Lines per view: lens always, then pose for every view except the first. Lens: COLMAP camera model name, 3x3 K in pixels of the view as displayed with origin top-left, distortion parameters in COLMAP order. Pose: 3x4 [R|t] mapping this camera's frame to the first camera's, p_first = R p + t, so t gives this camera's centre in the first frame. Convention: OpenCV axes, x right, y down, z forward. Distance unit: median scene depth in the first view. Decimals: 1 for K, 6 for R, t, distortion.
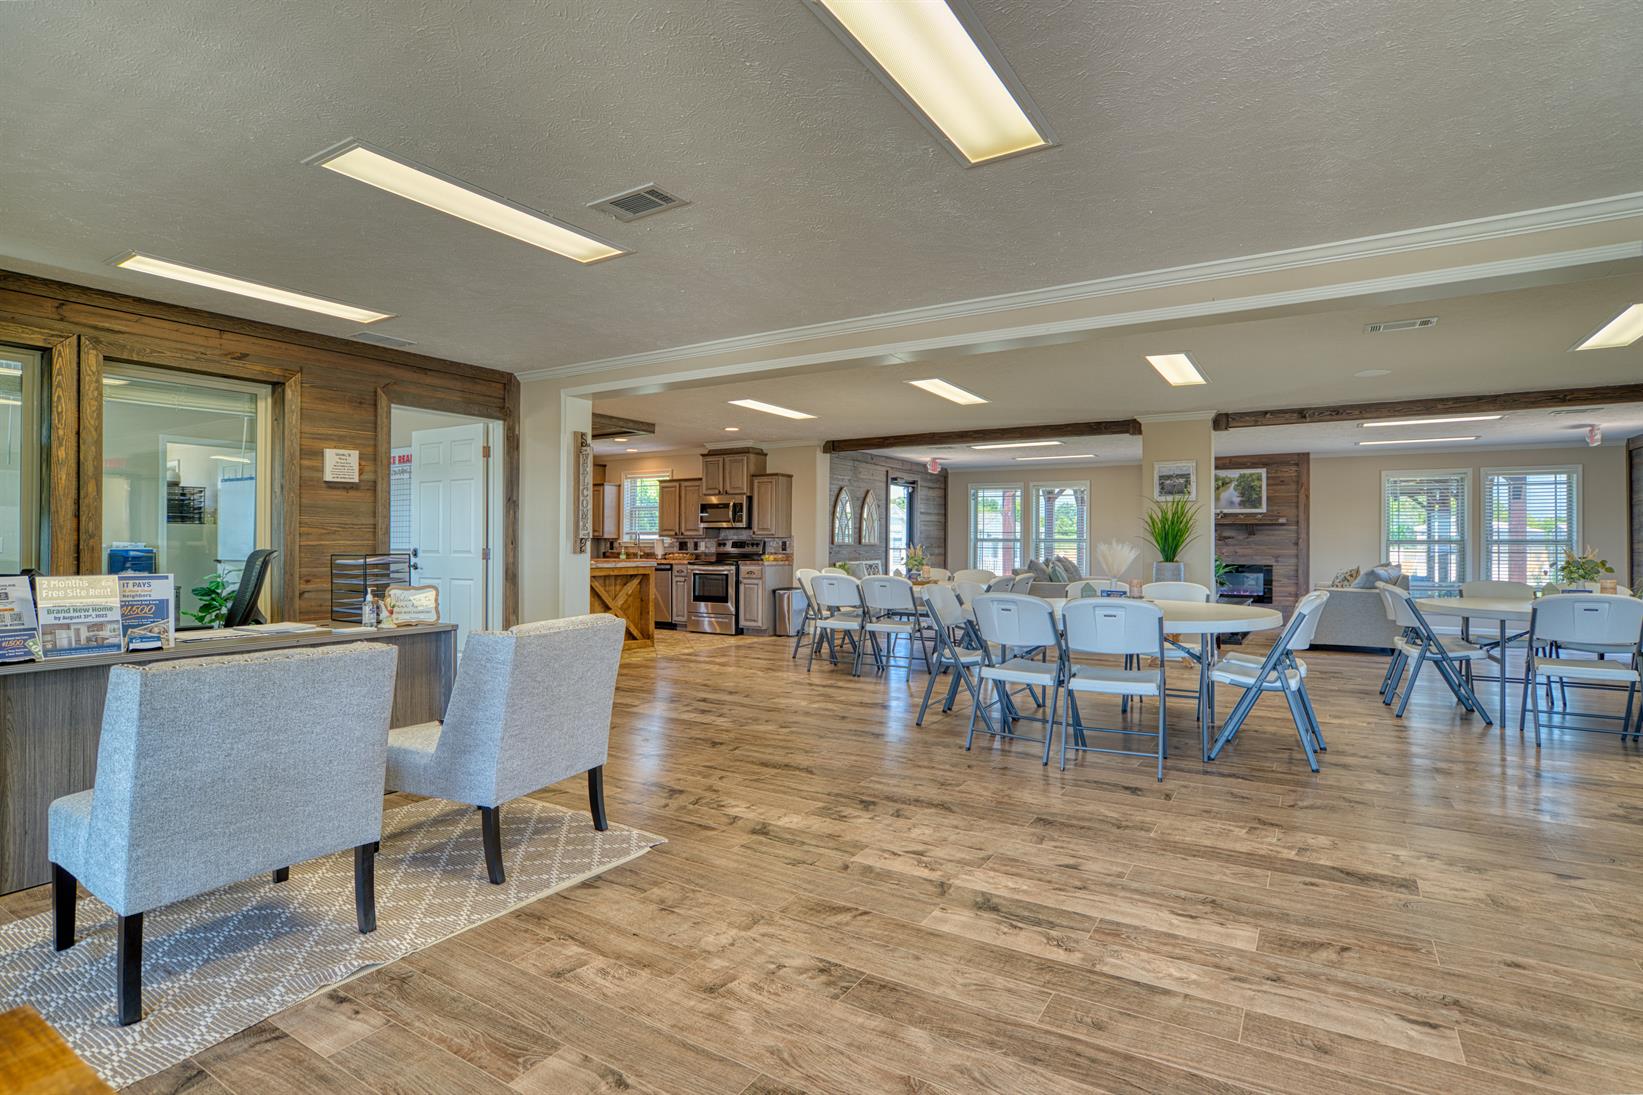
lens RADIAL K [[825.3, 0, 774.7], [0, 825.3, 533.1], [0, 0, 1]] dist [-0.001514, -0.000009]
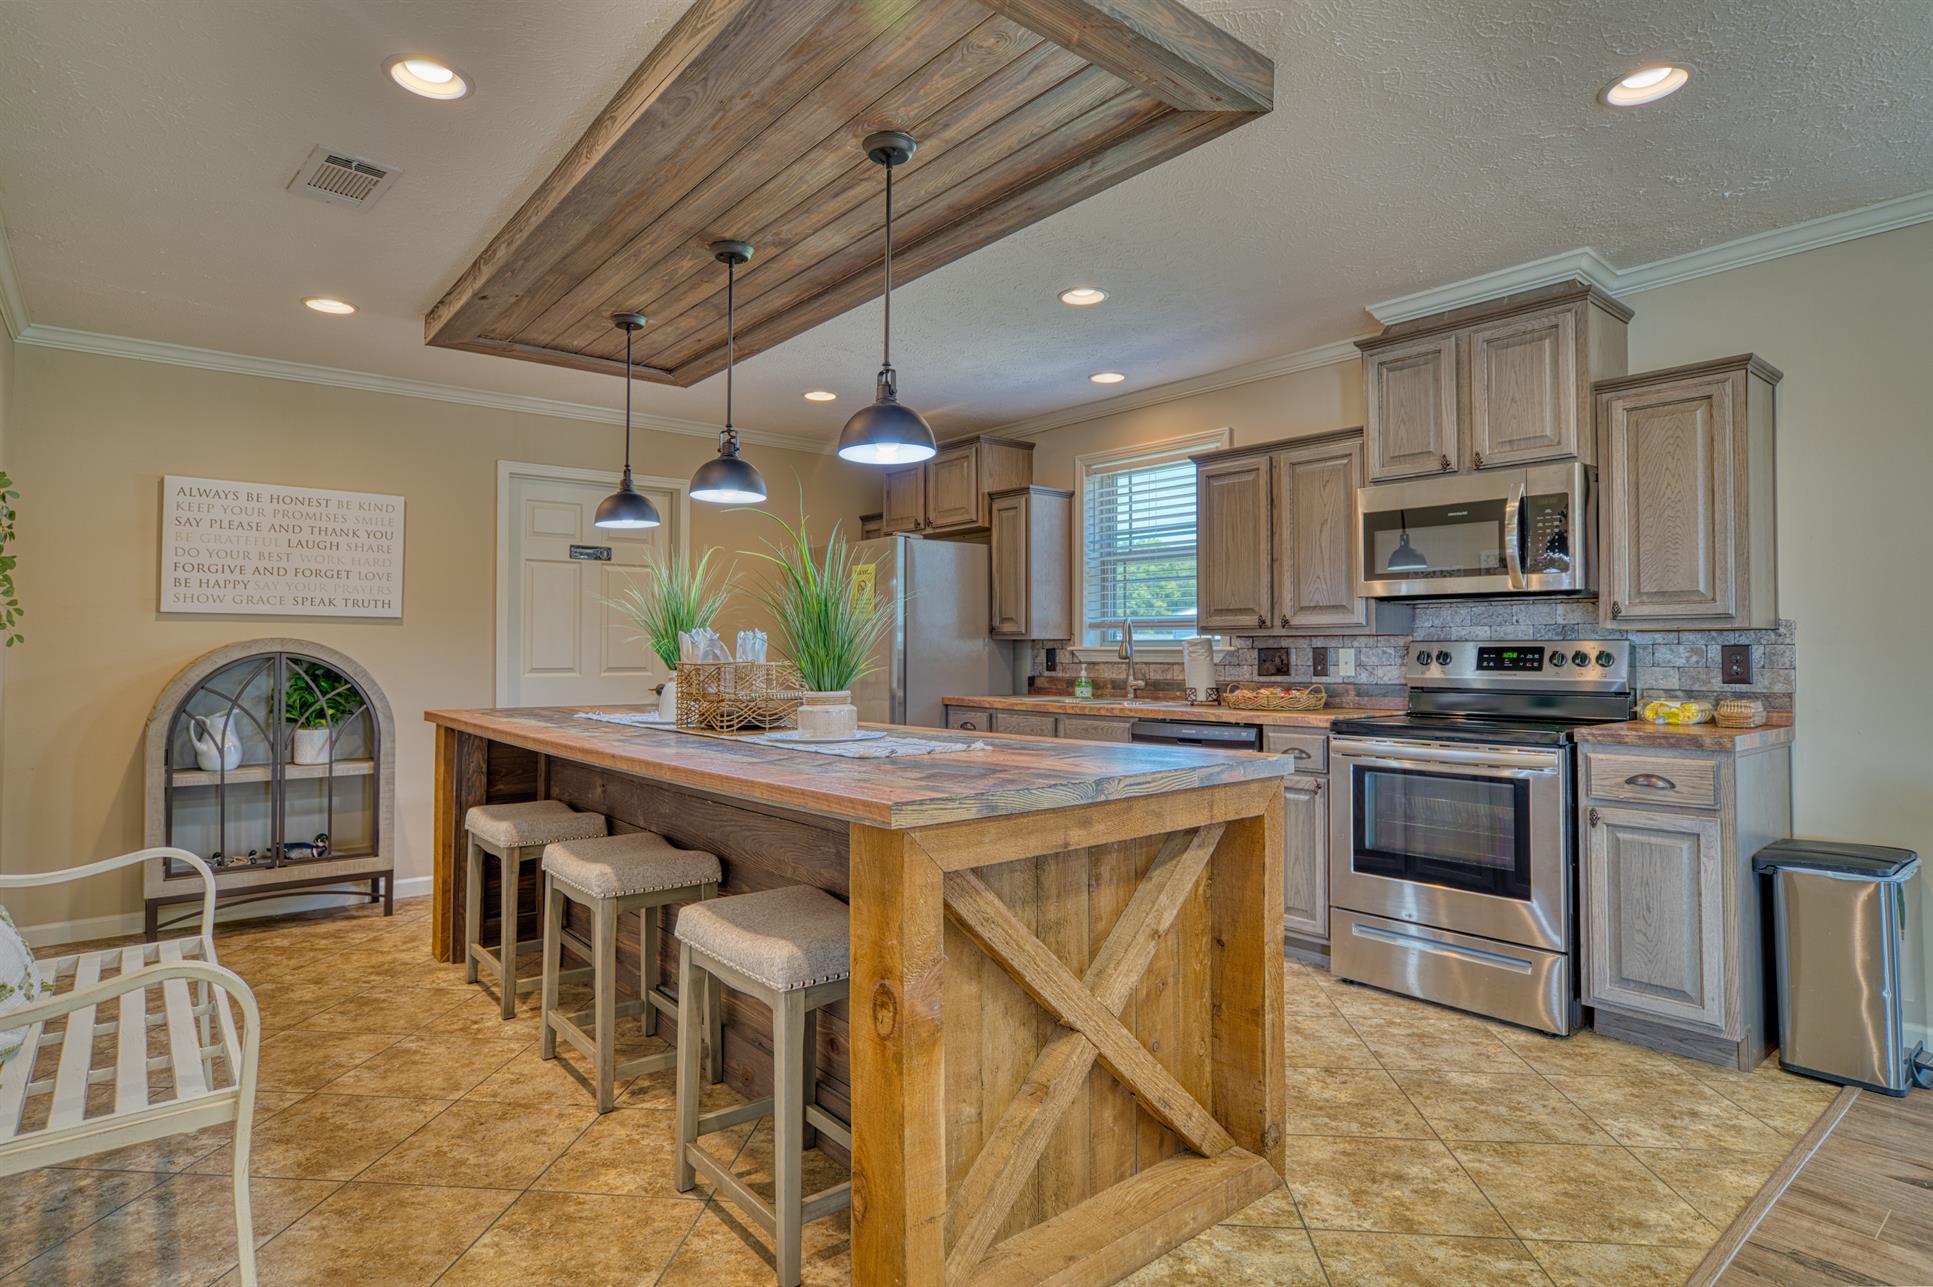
lens RADIAL K [[1010.8, 0, 959.2], [0, 1010.8, 635.3], [0, 0, 1]] dist [-0.030035, 0.000577]
pose [[0.962311, -0.009056, -0.271799, -0.128420], [0.009050, 0.999958, -0.001276, 0.005113], [0.271799, -0.001232, 0.962353, 0.623036]]
